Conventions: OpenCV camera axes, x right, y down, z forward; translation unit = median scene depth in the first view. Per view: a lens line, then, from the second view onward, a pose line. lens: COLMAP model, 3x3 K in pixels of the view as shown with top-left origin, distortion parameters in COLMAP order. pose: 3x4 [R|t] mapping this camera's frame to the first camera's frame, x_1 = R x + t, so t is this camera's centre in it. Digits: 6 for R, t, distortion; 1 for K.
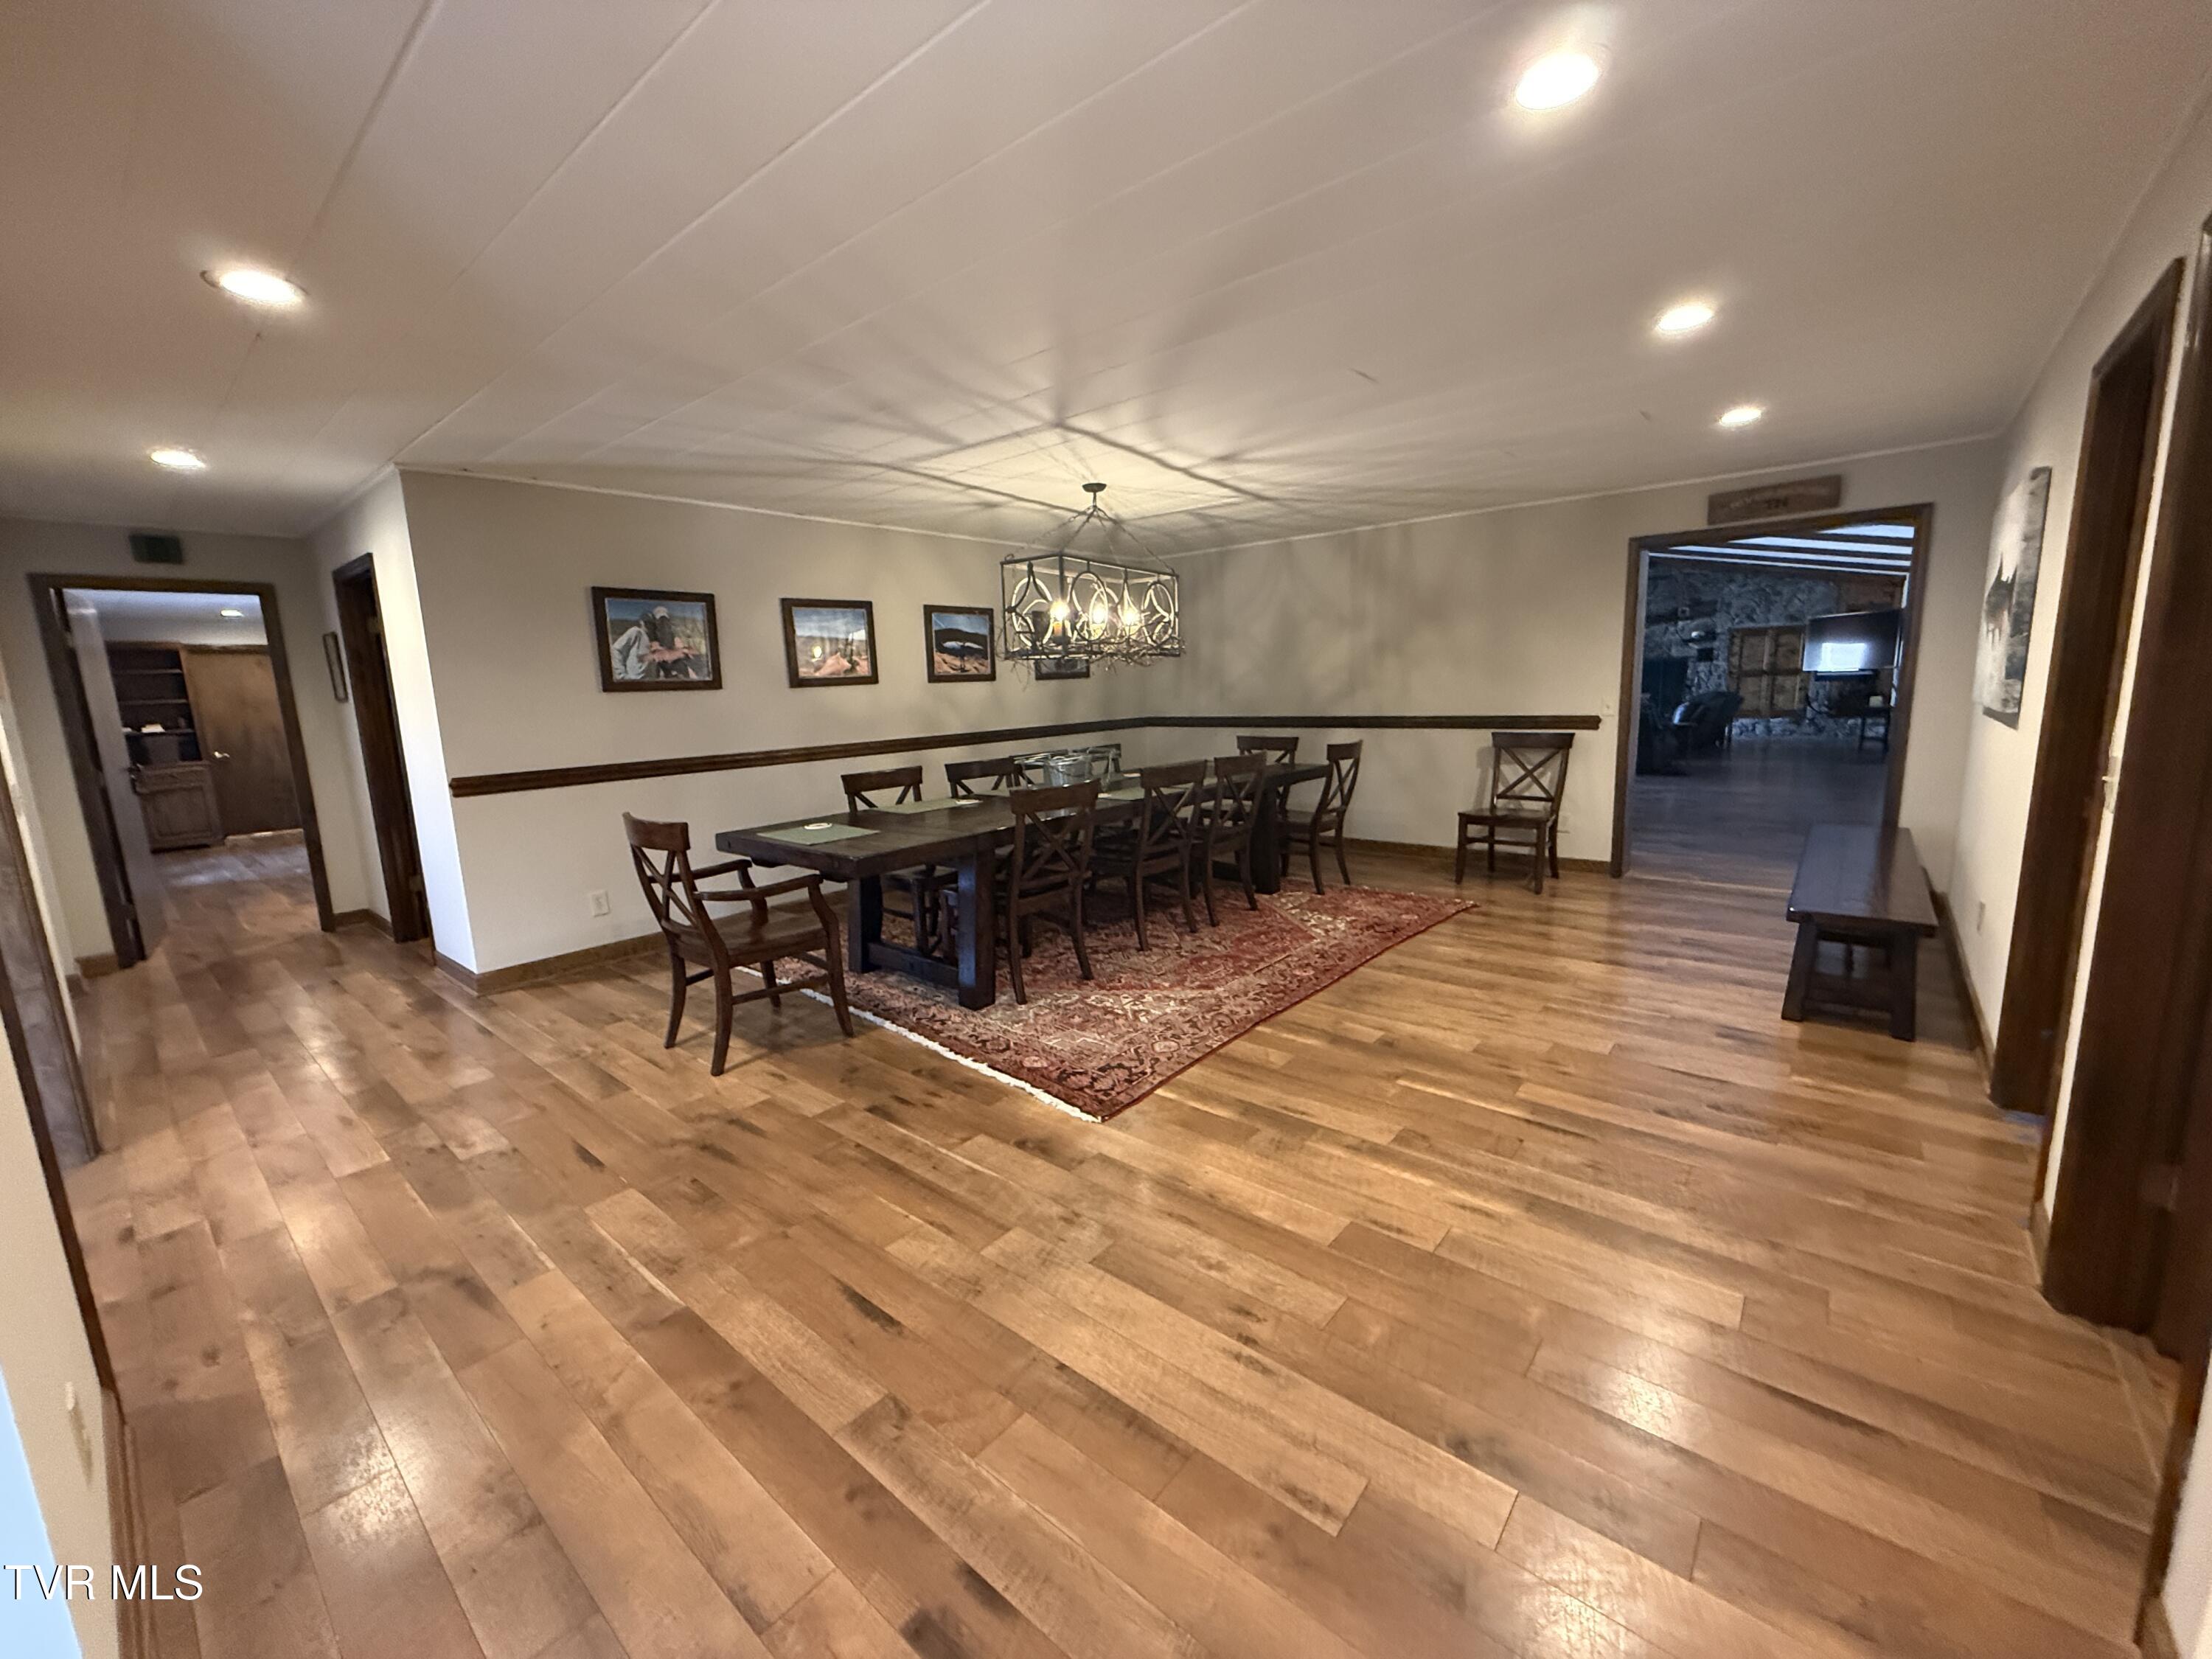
lens RADIAL K [[897.8, 0, 1101.5], [0, 897.8, 831.8], [0, 0, 1]] dist [0.003381, 0.000193]
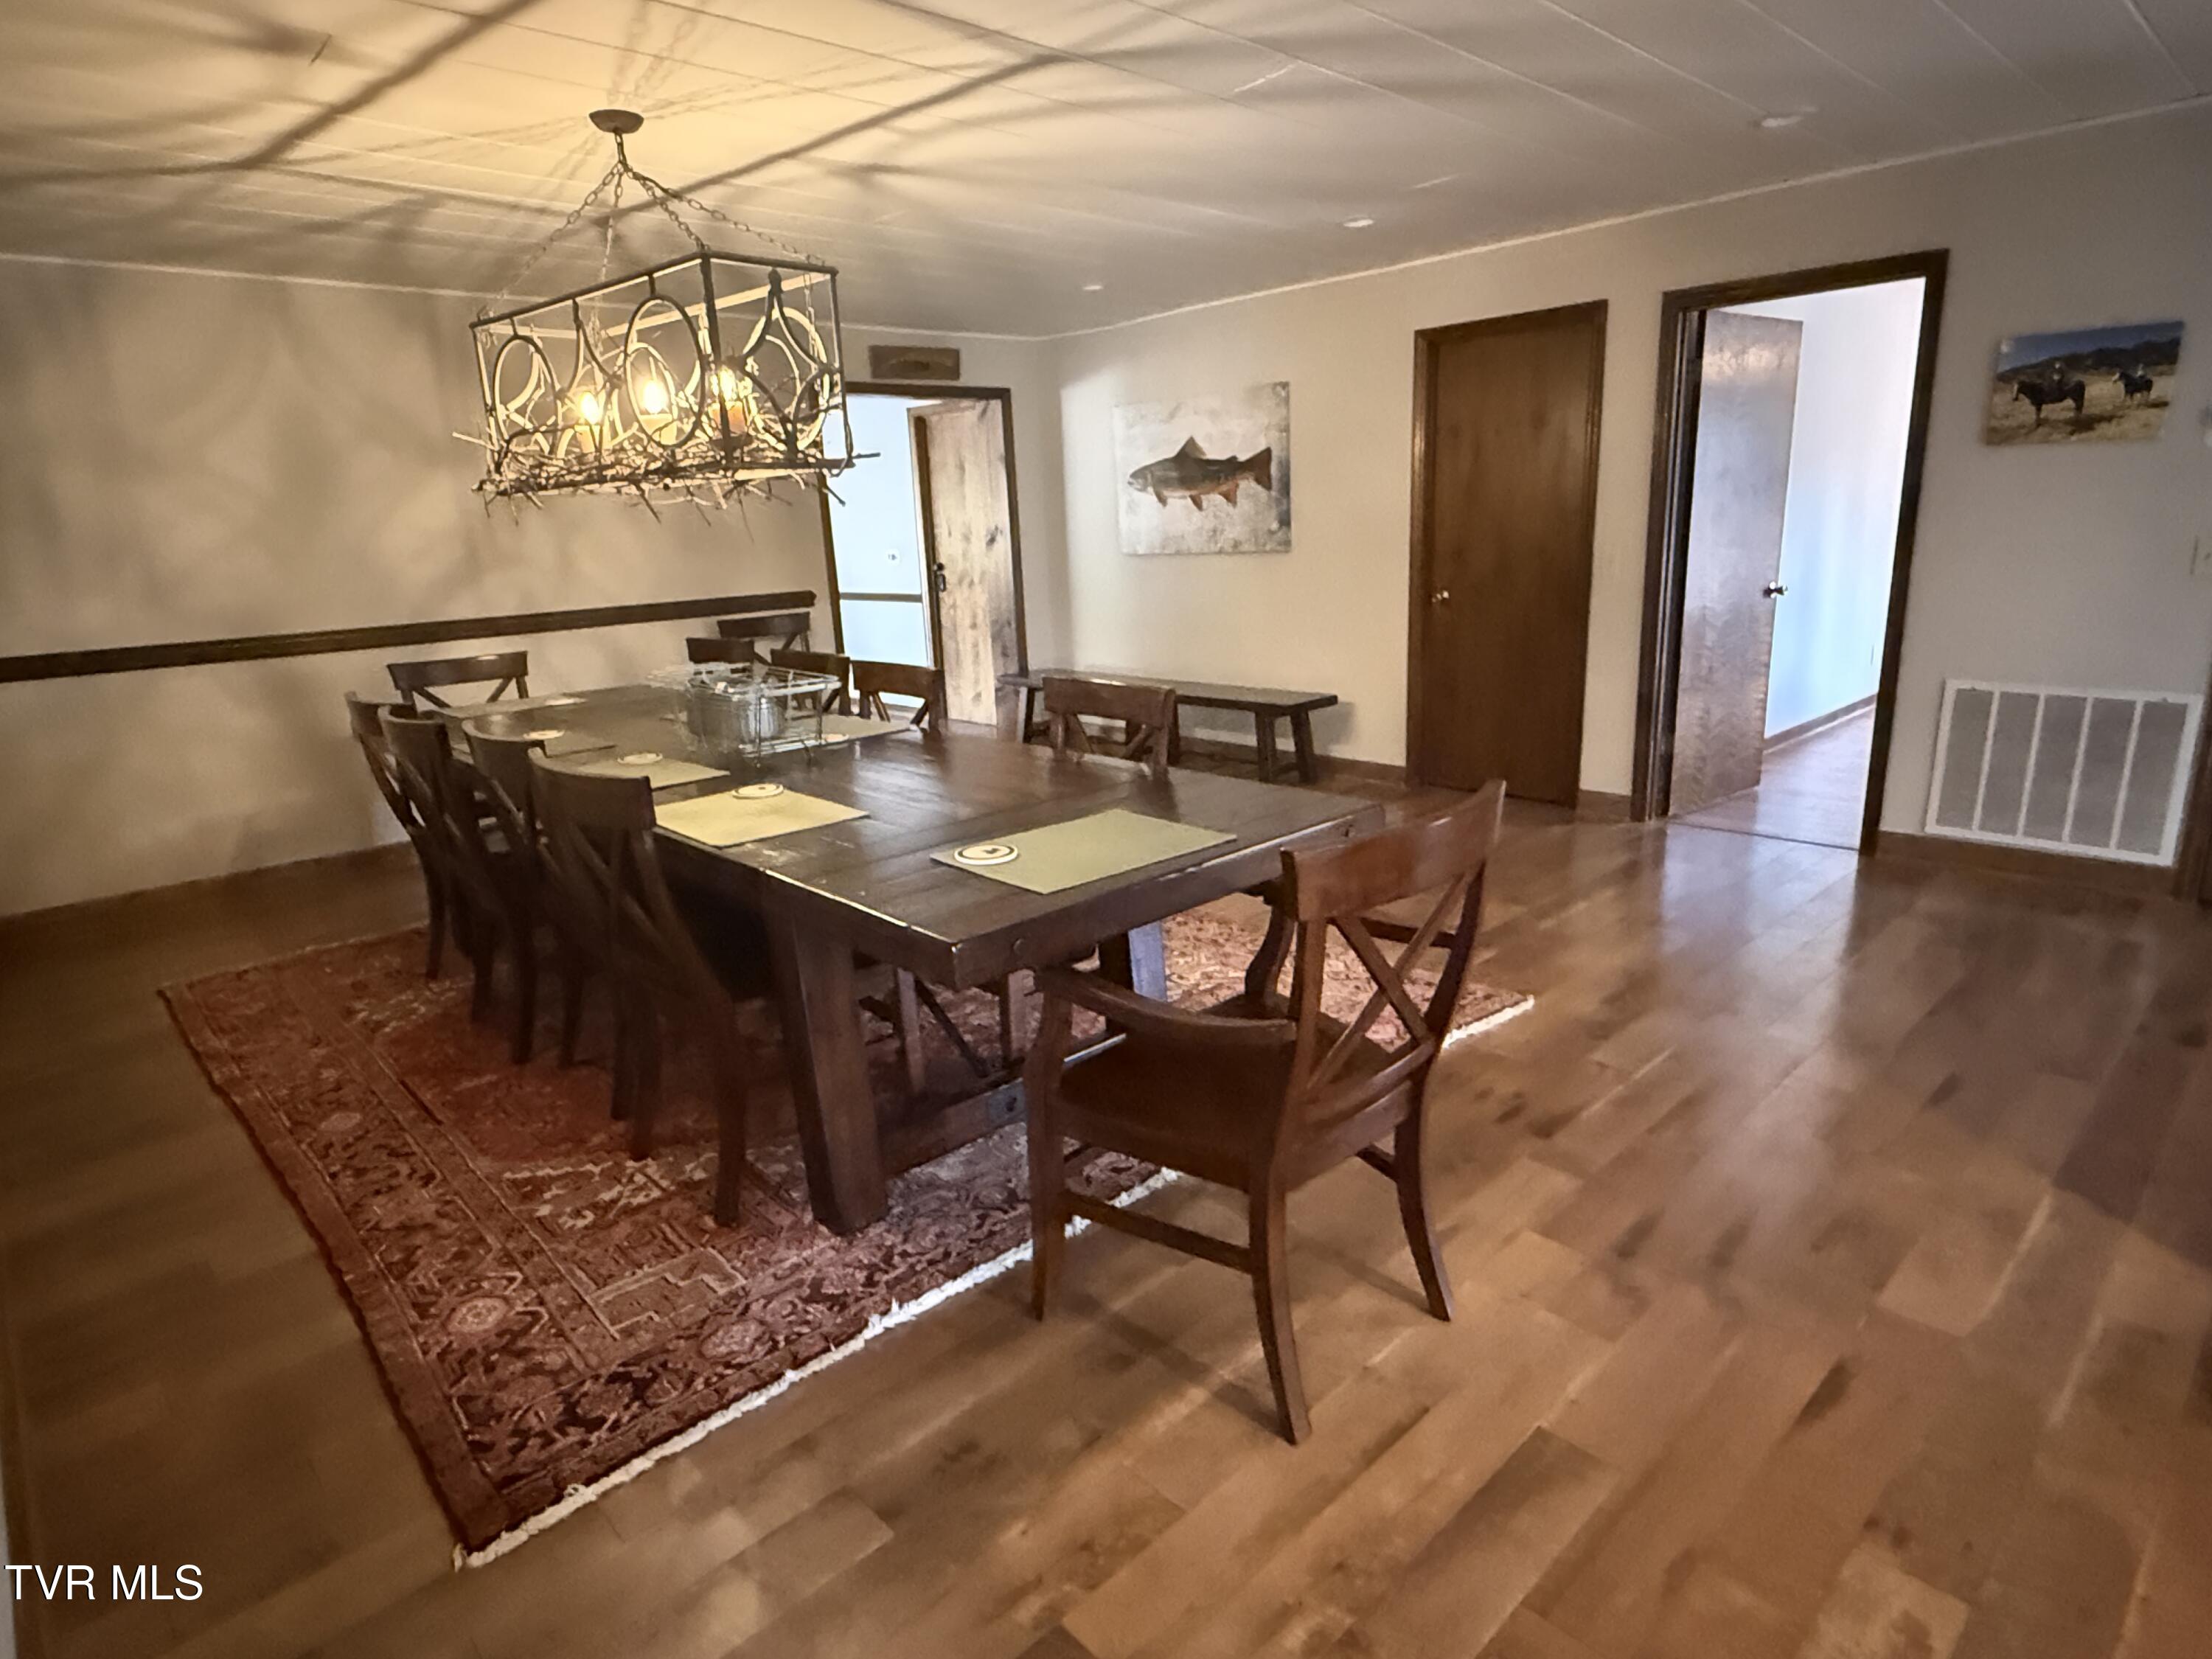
lens RADIAL K [[1221.4, 0, 1105.4], [0, 1221.4, 834.9], [0, 0, 1]] dist [0.003056, -0.000508]
pose [[0.101274, -0.224599, 0.969174, -1.125728], [0.204064, 0.958159, 0.200723, -0.155227], [-0.973705, 0.177446, 0.142869, 1.151044]]
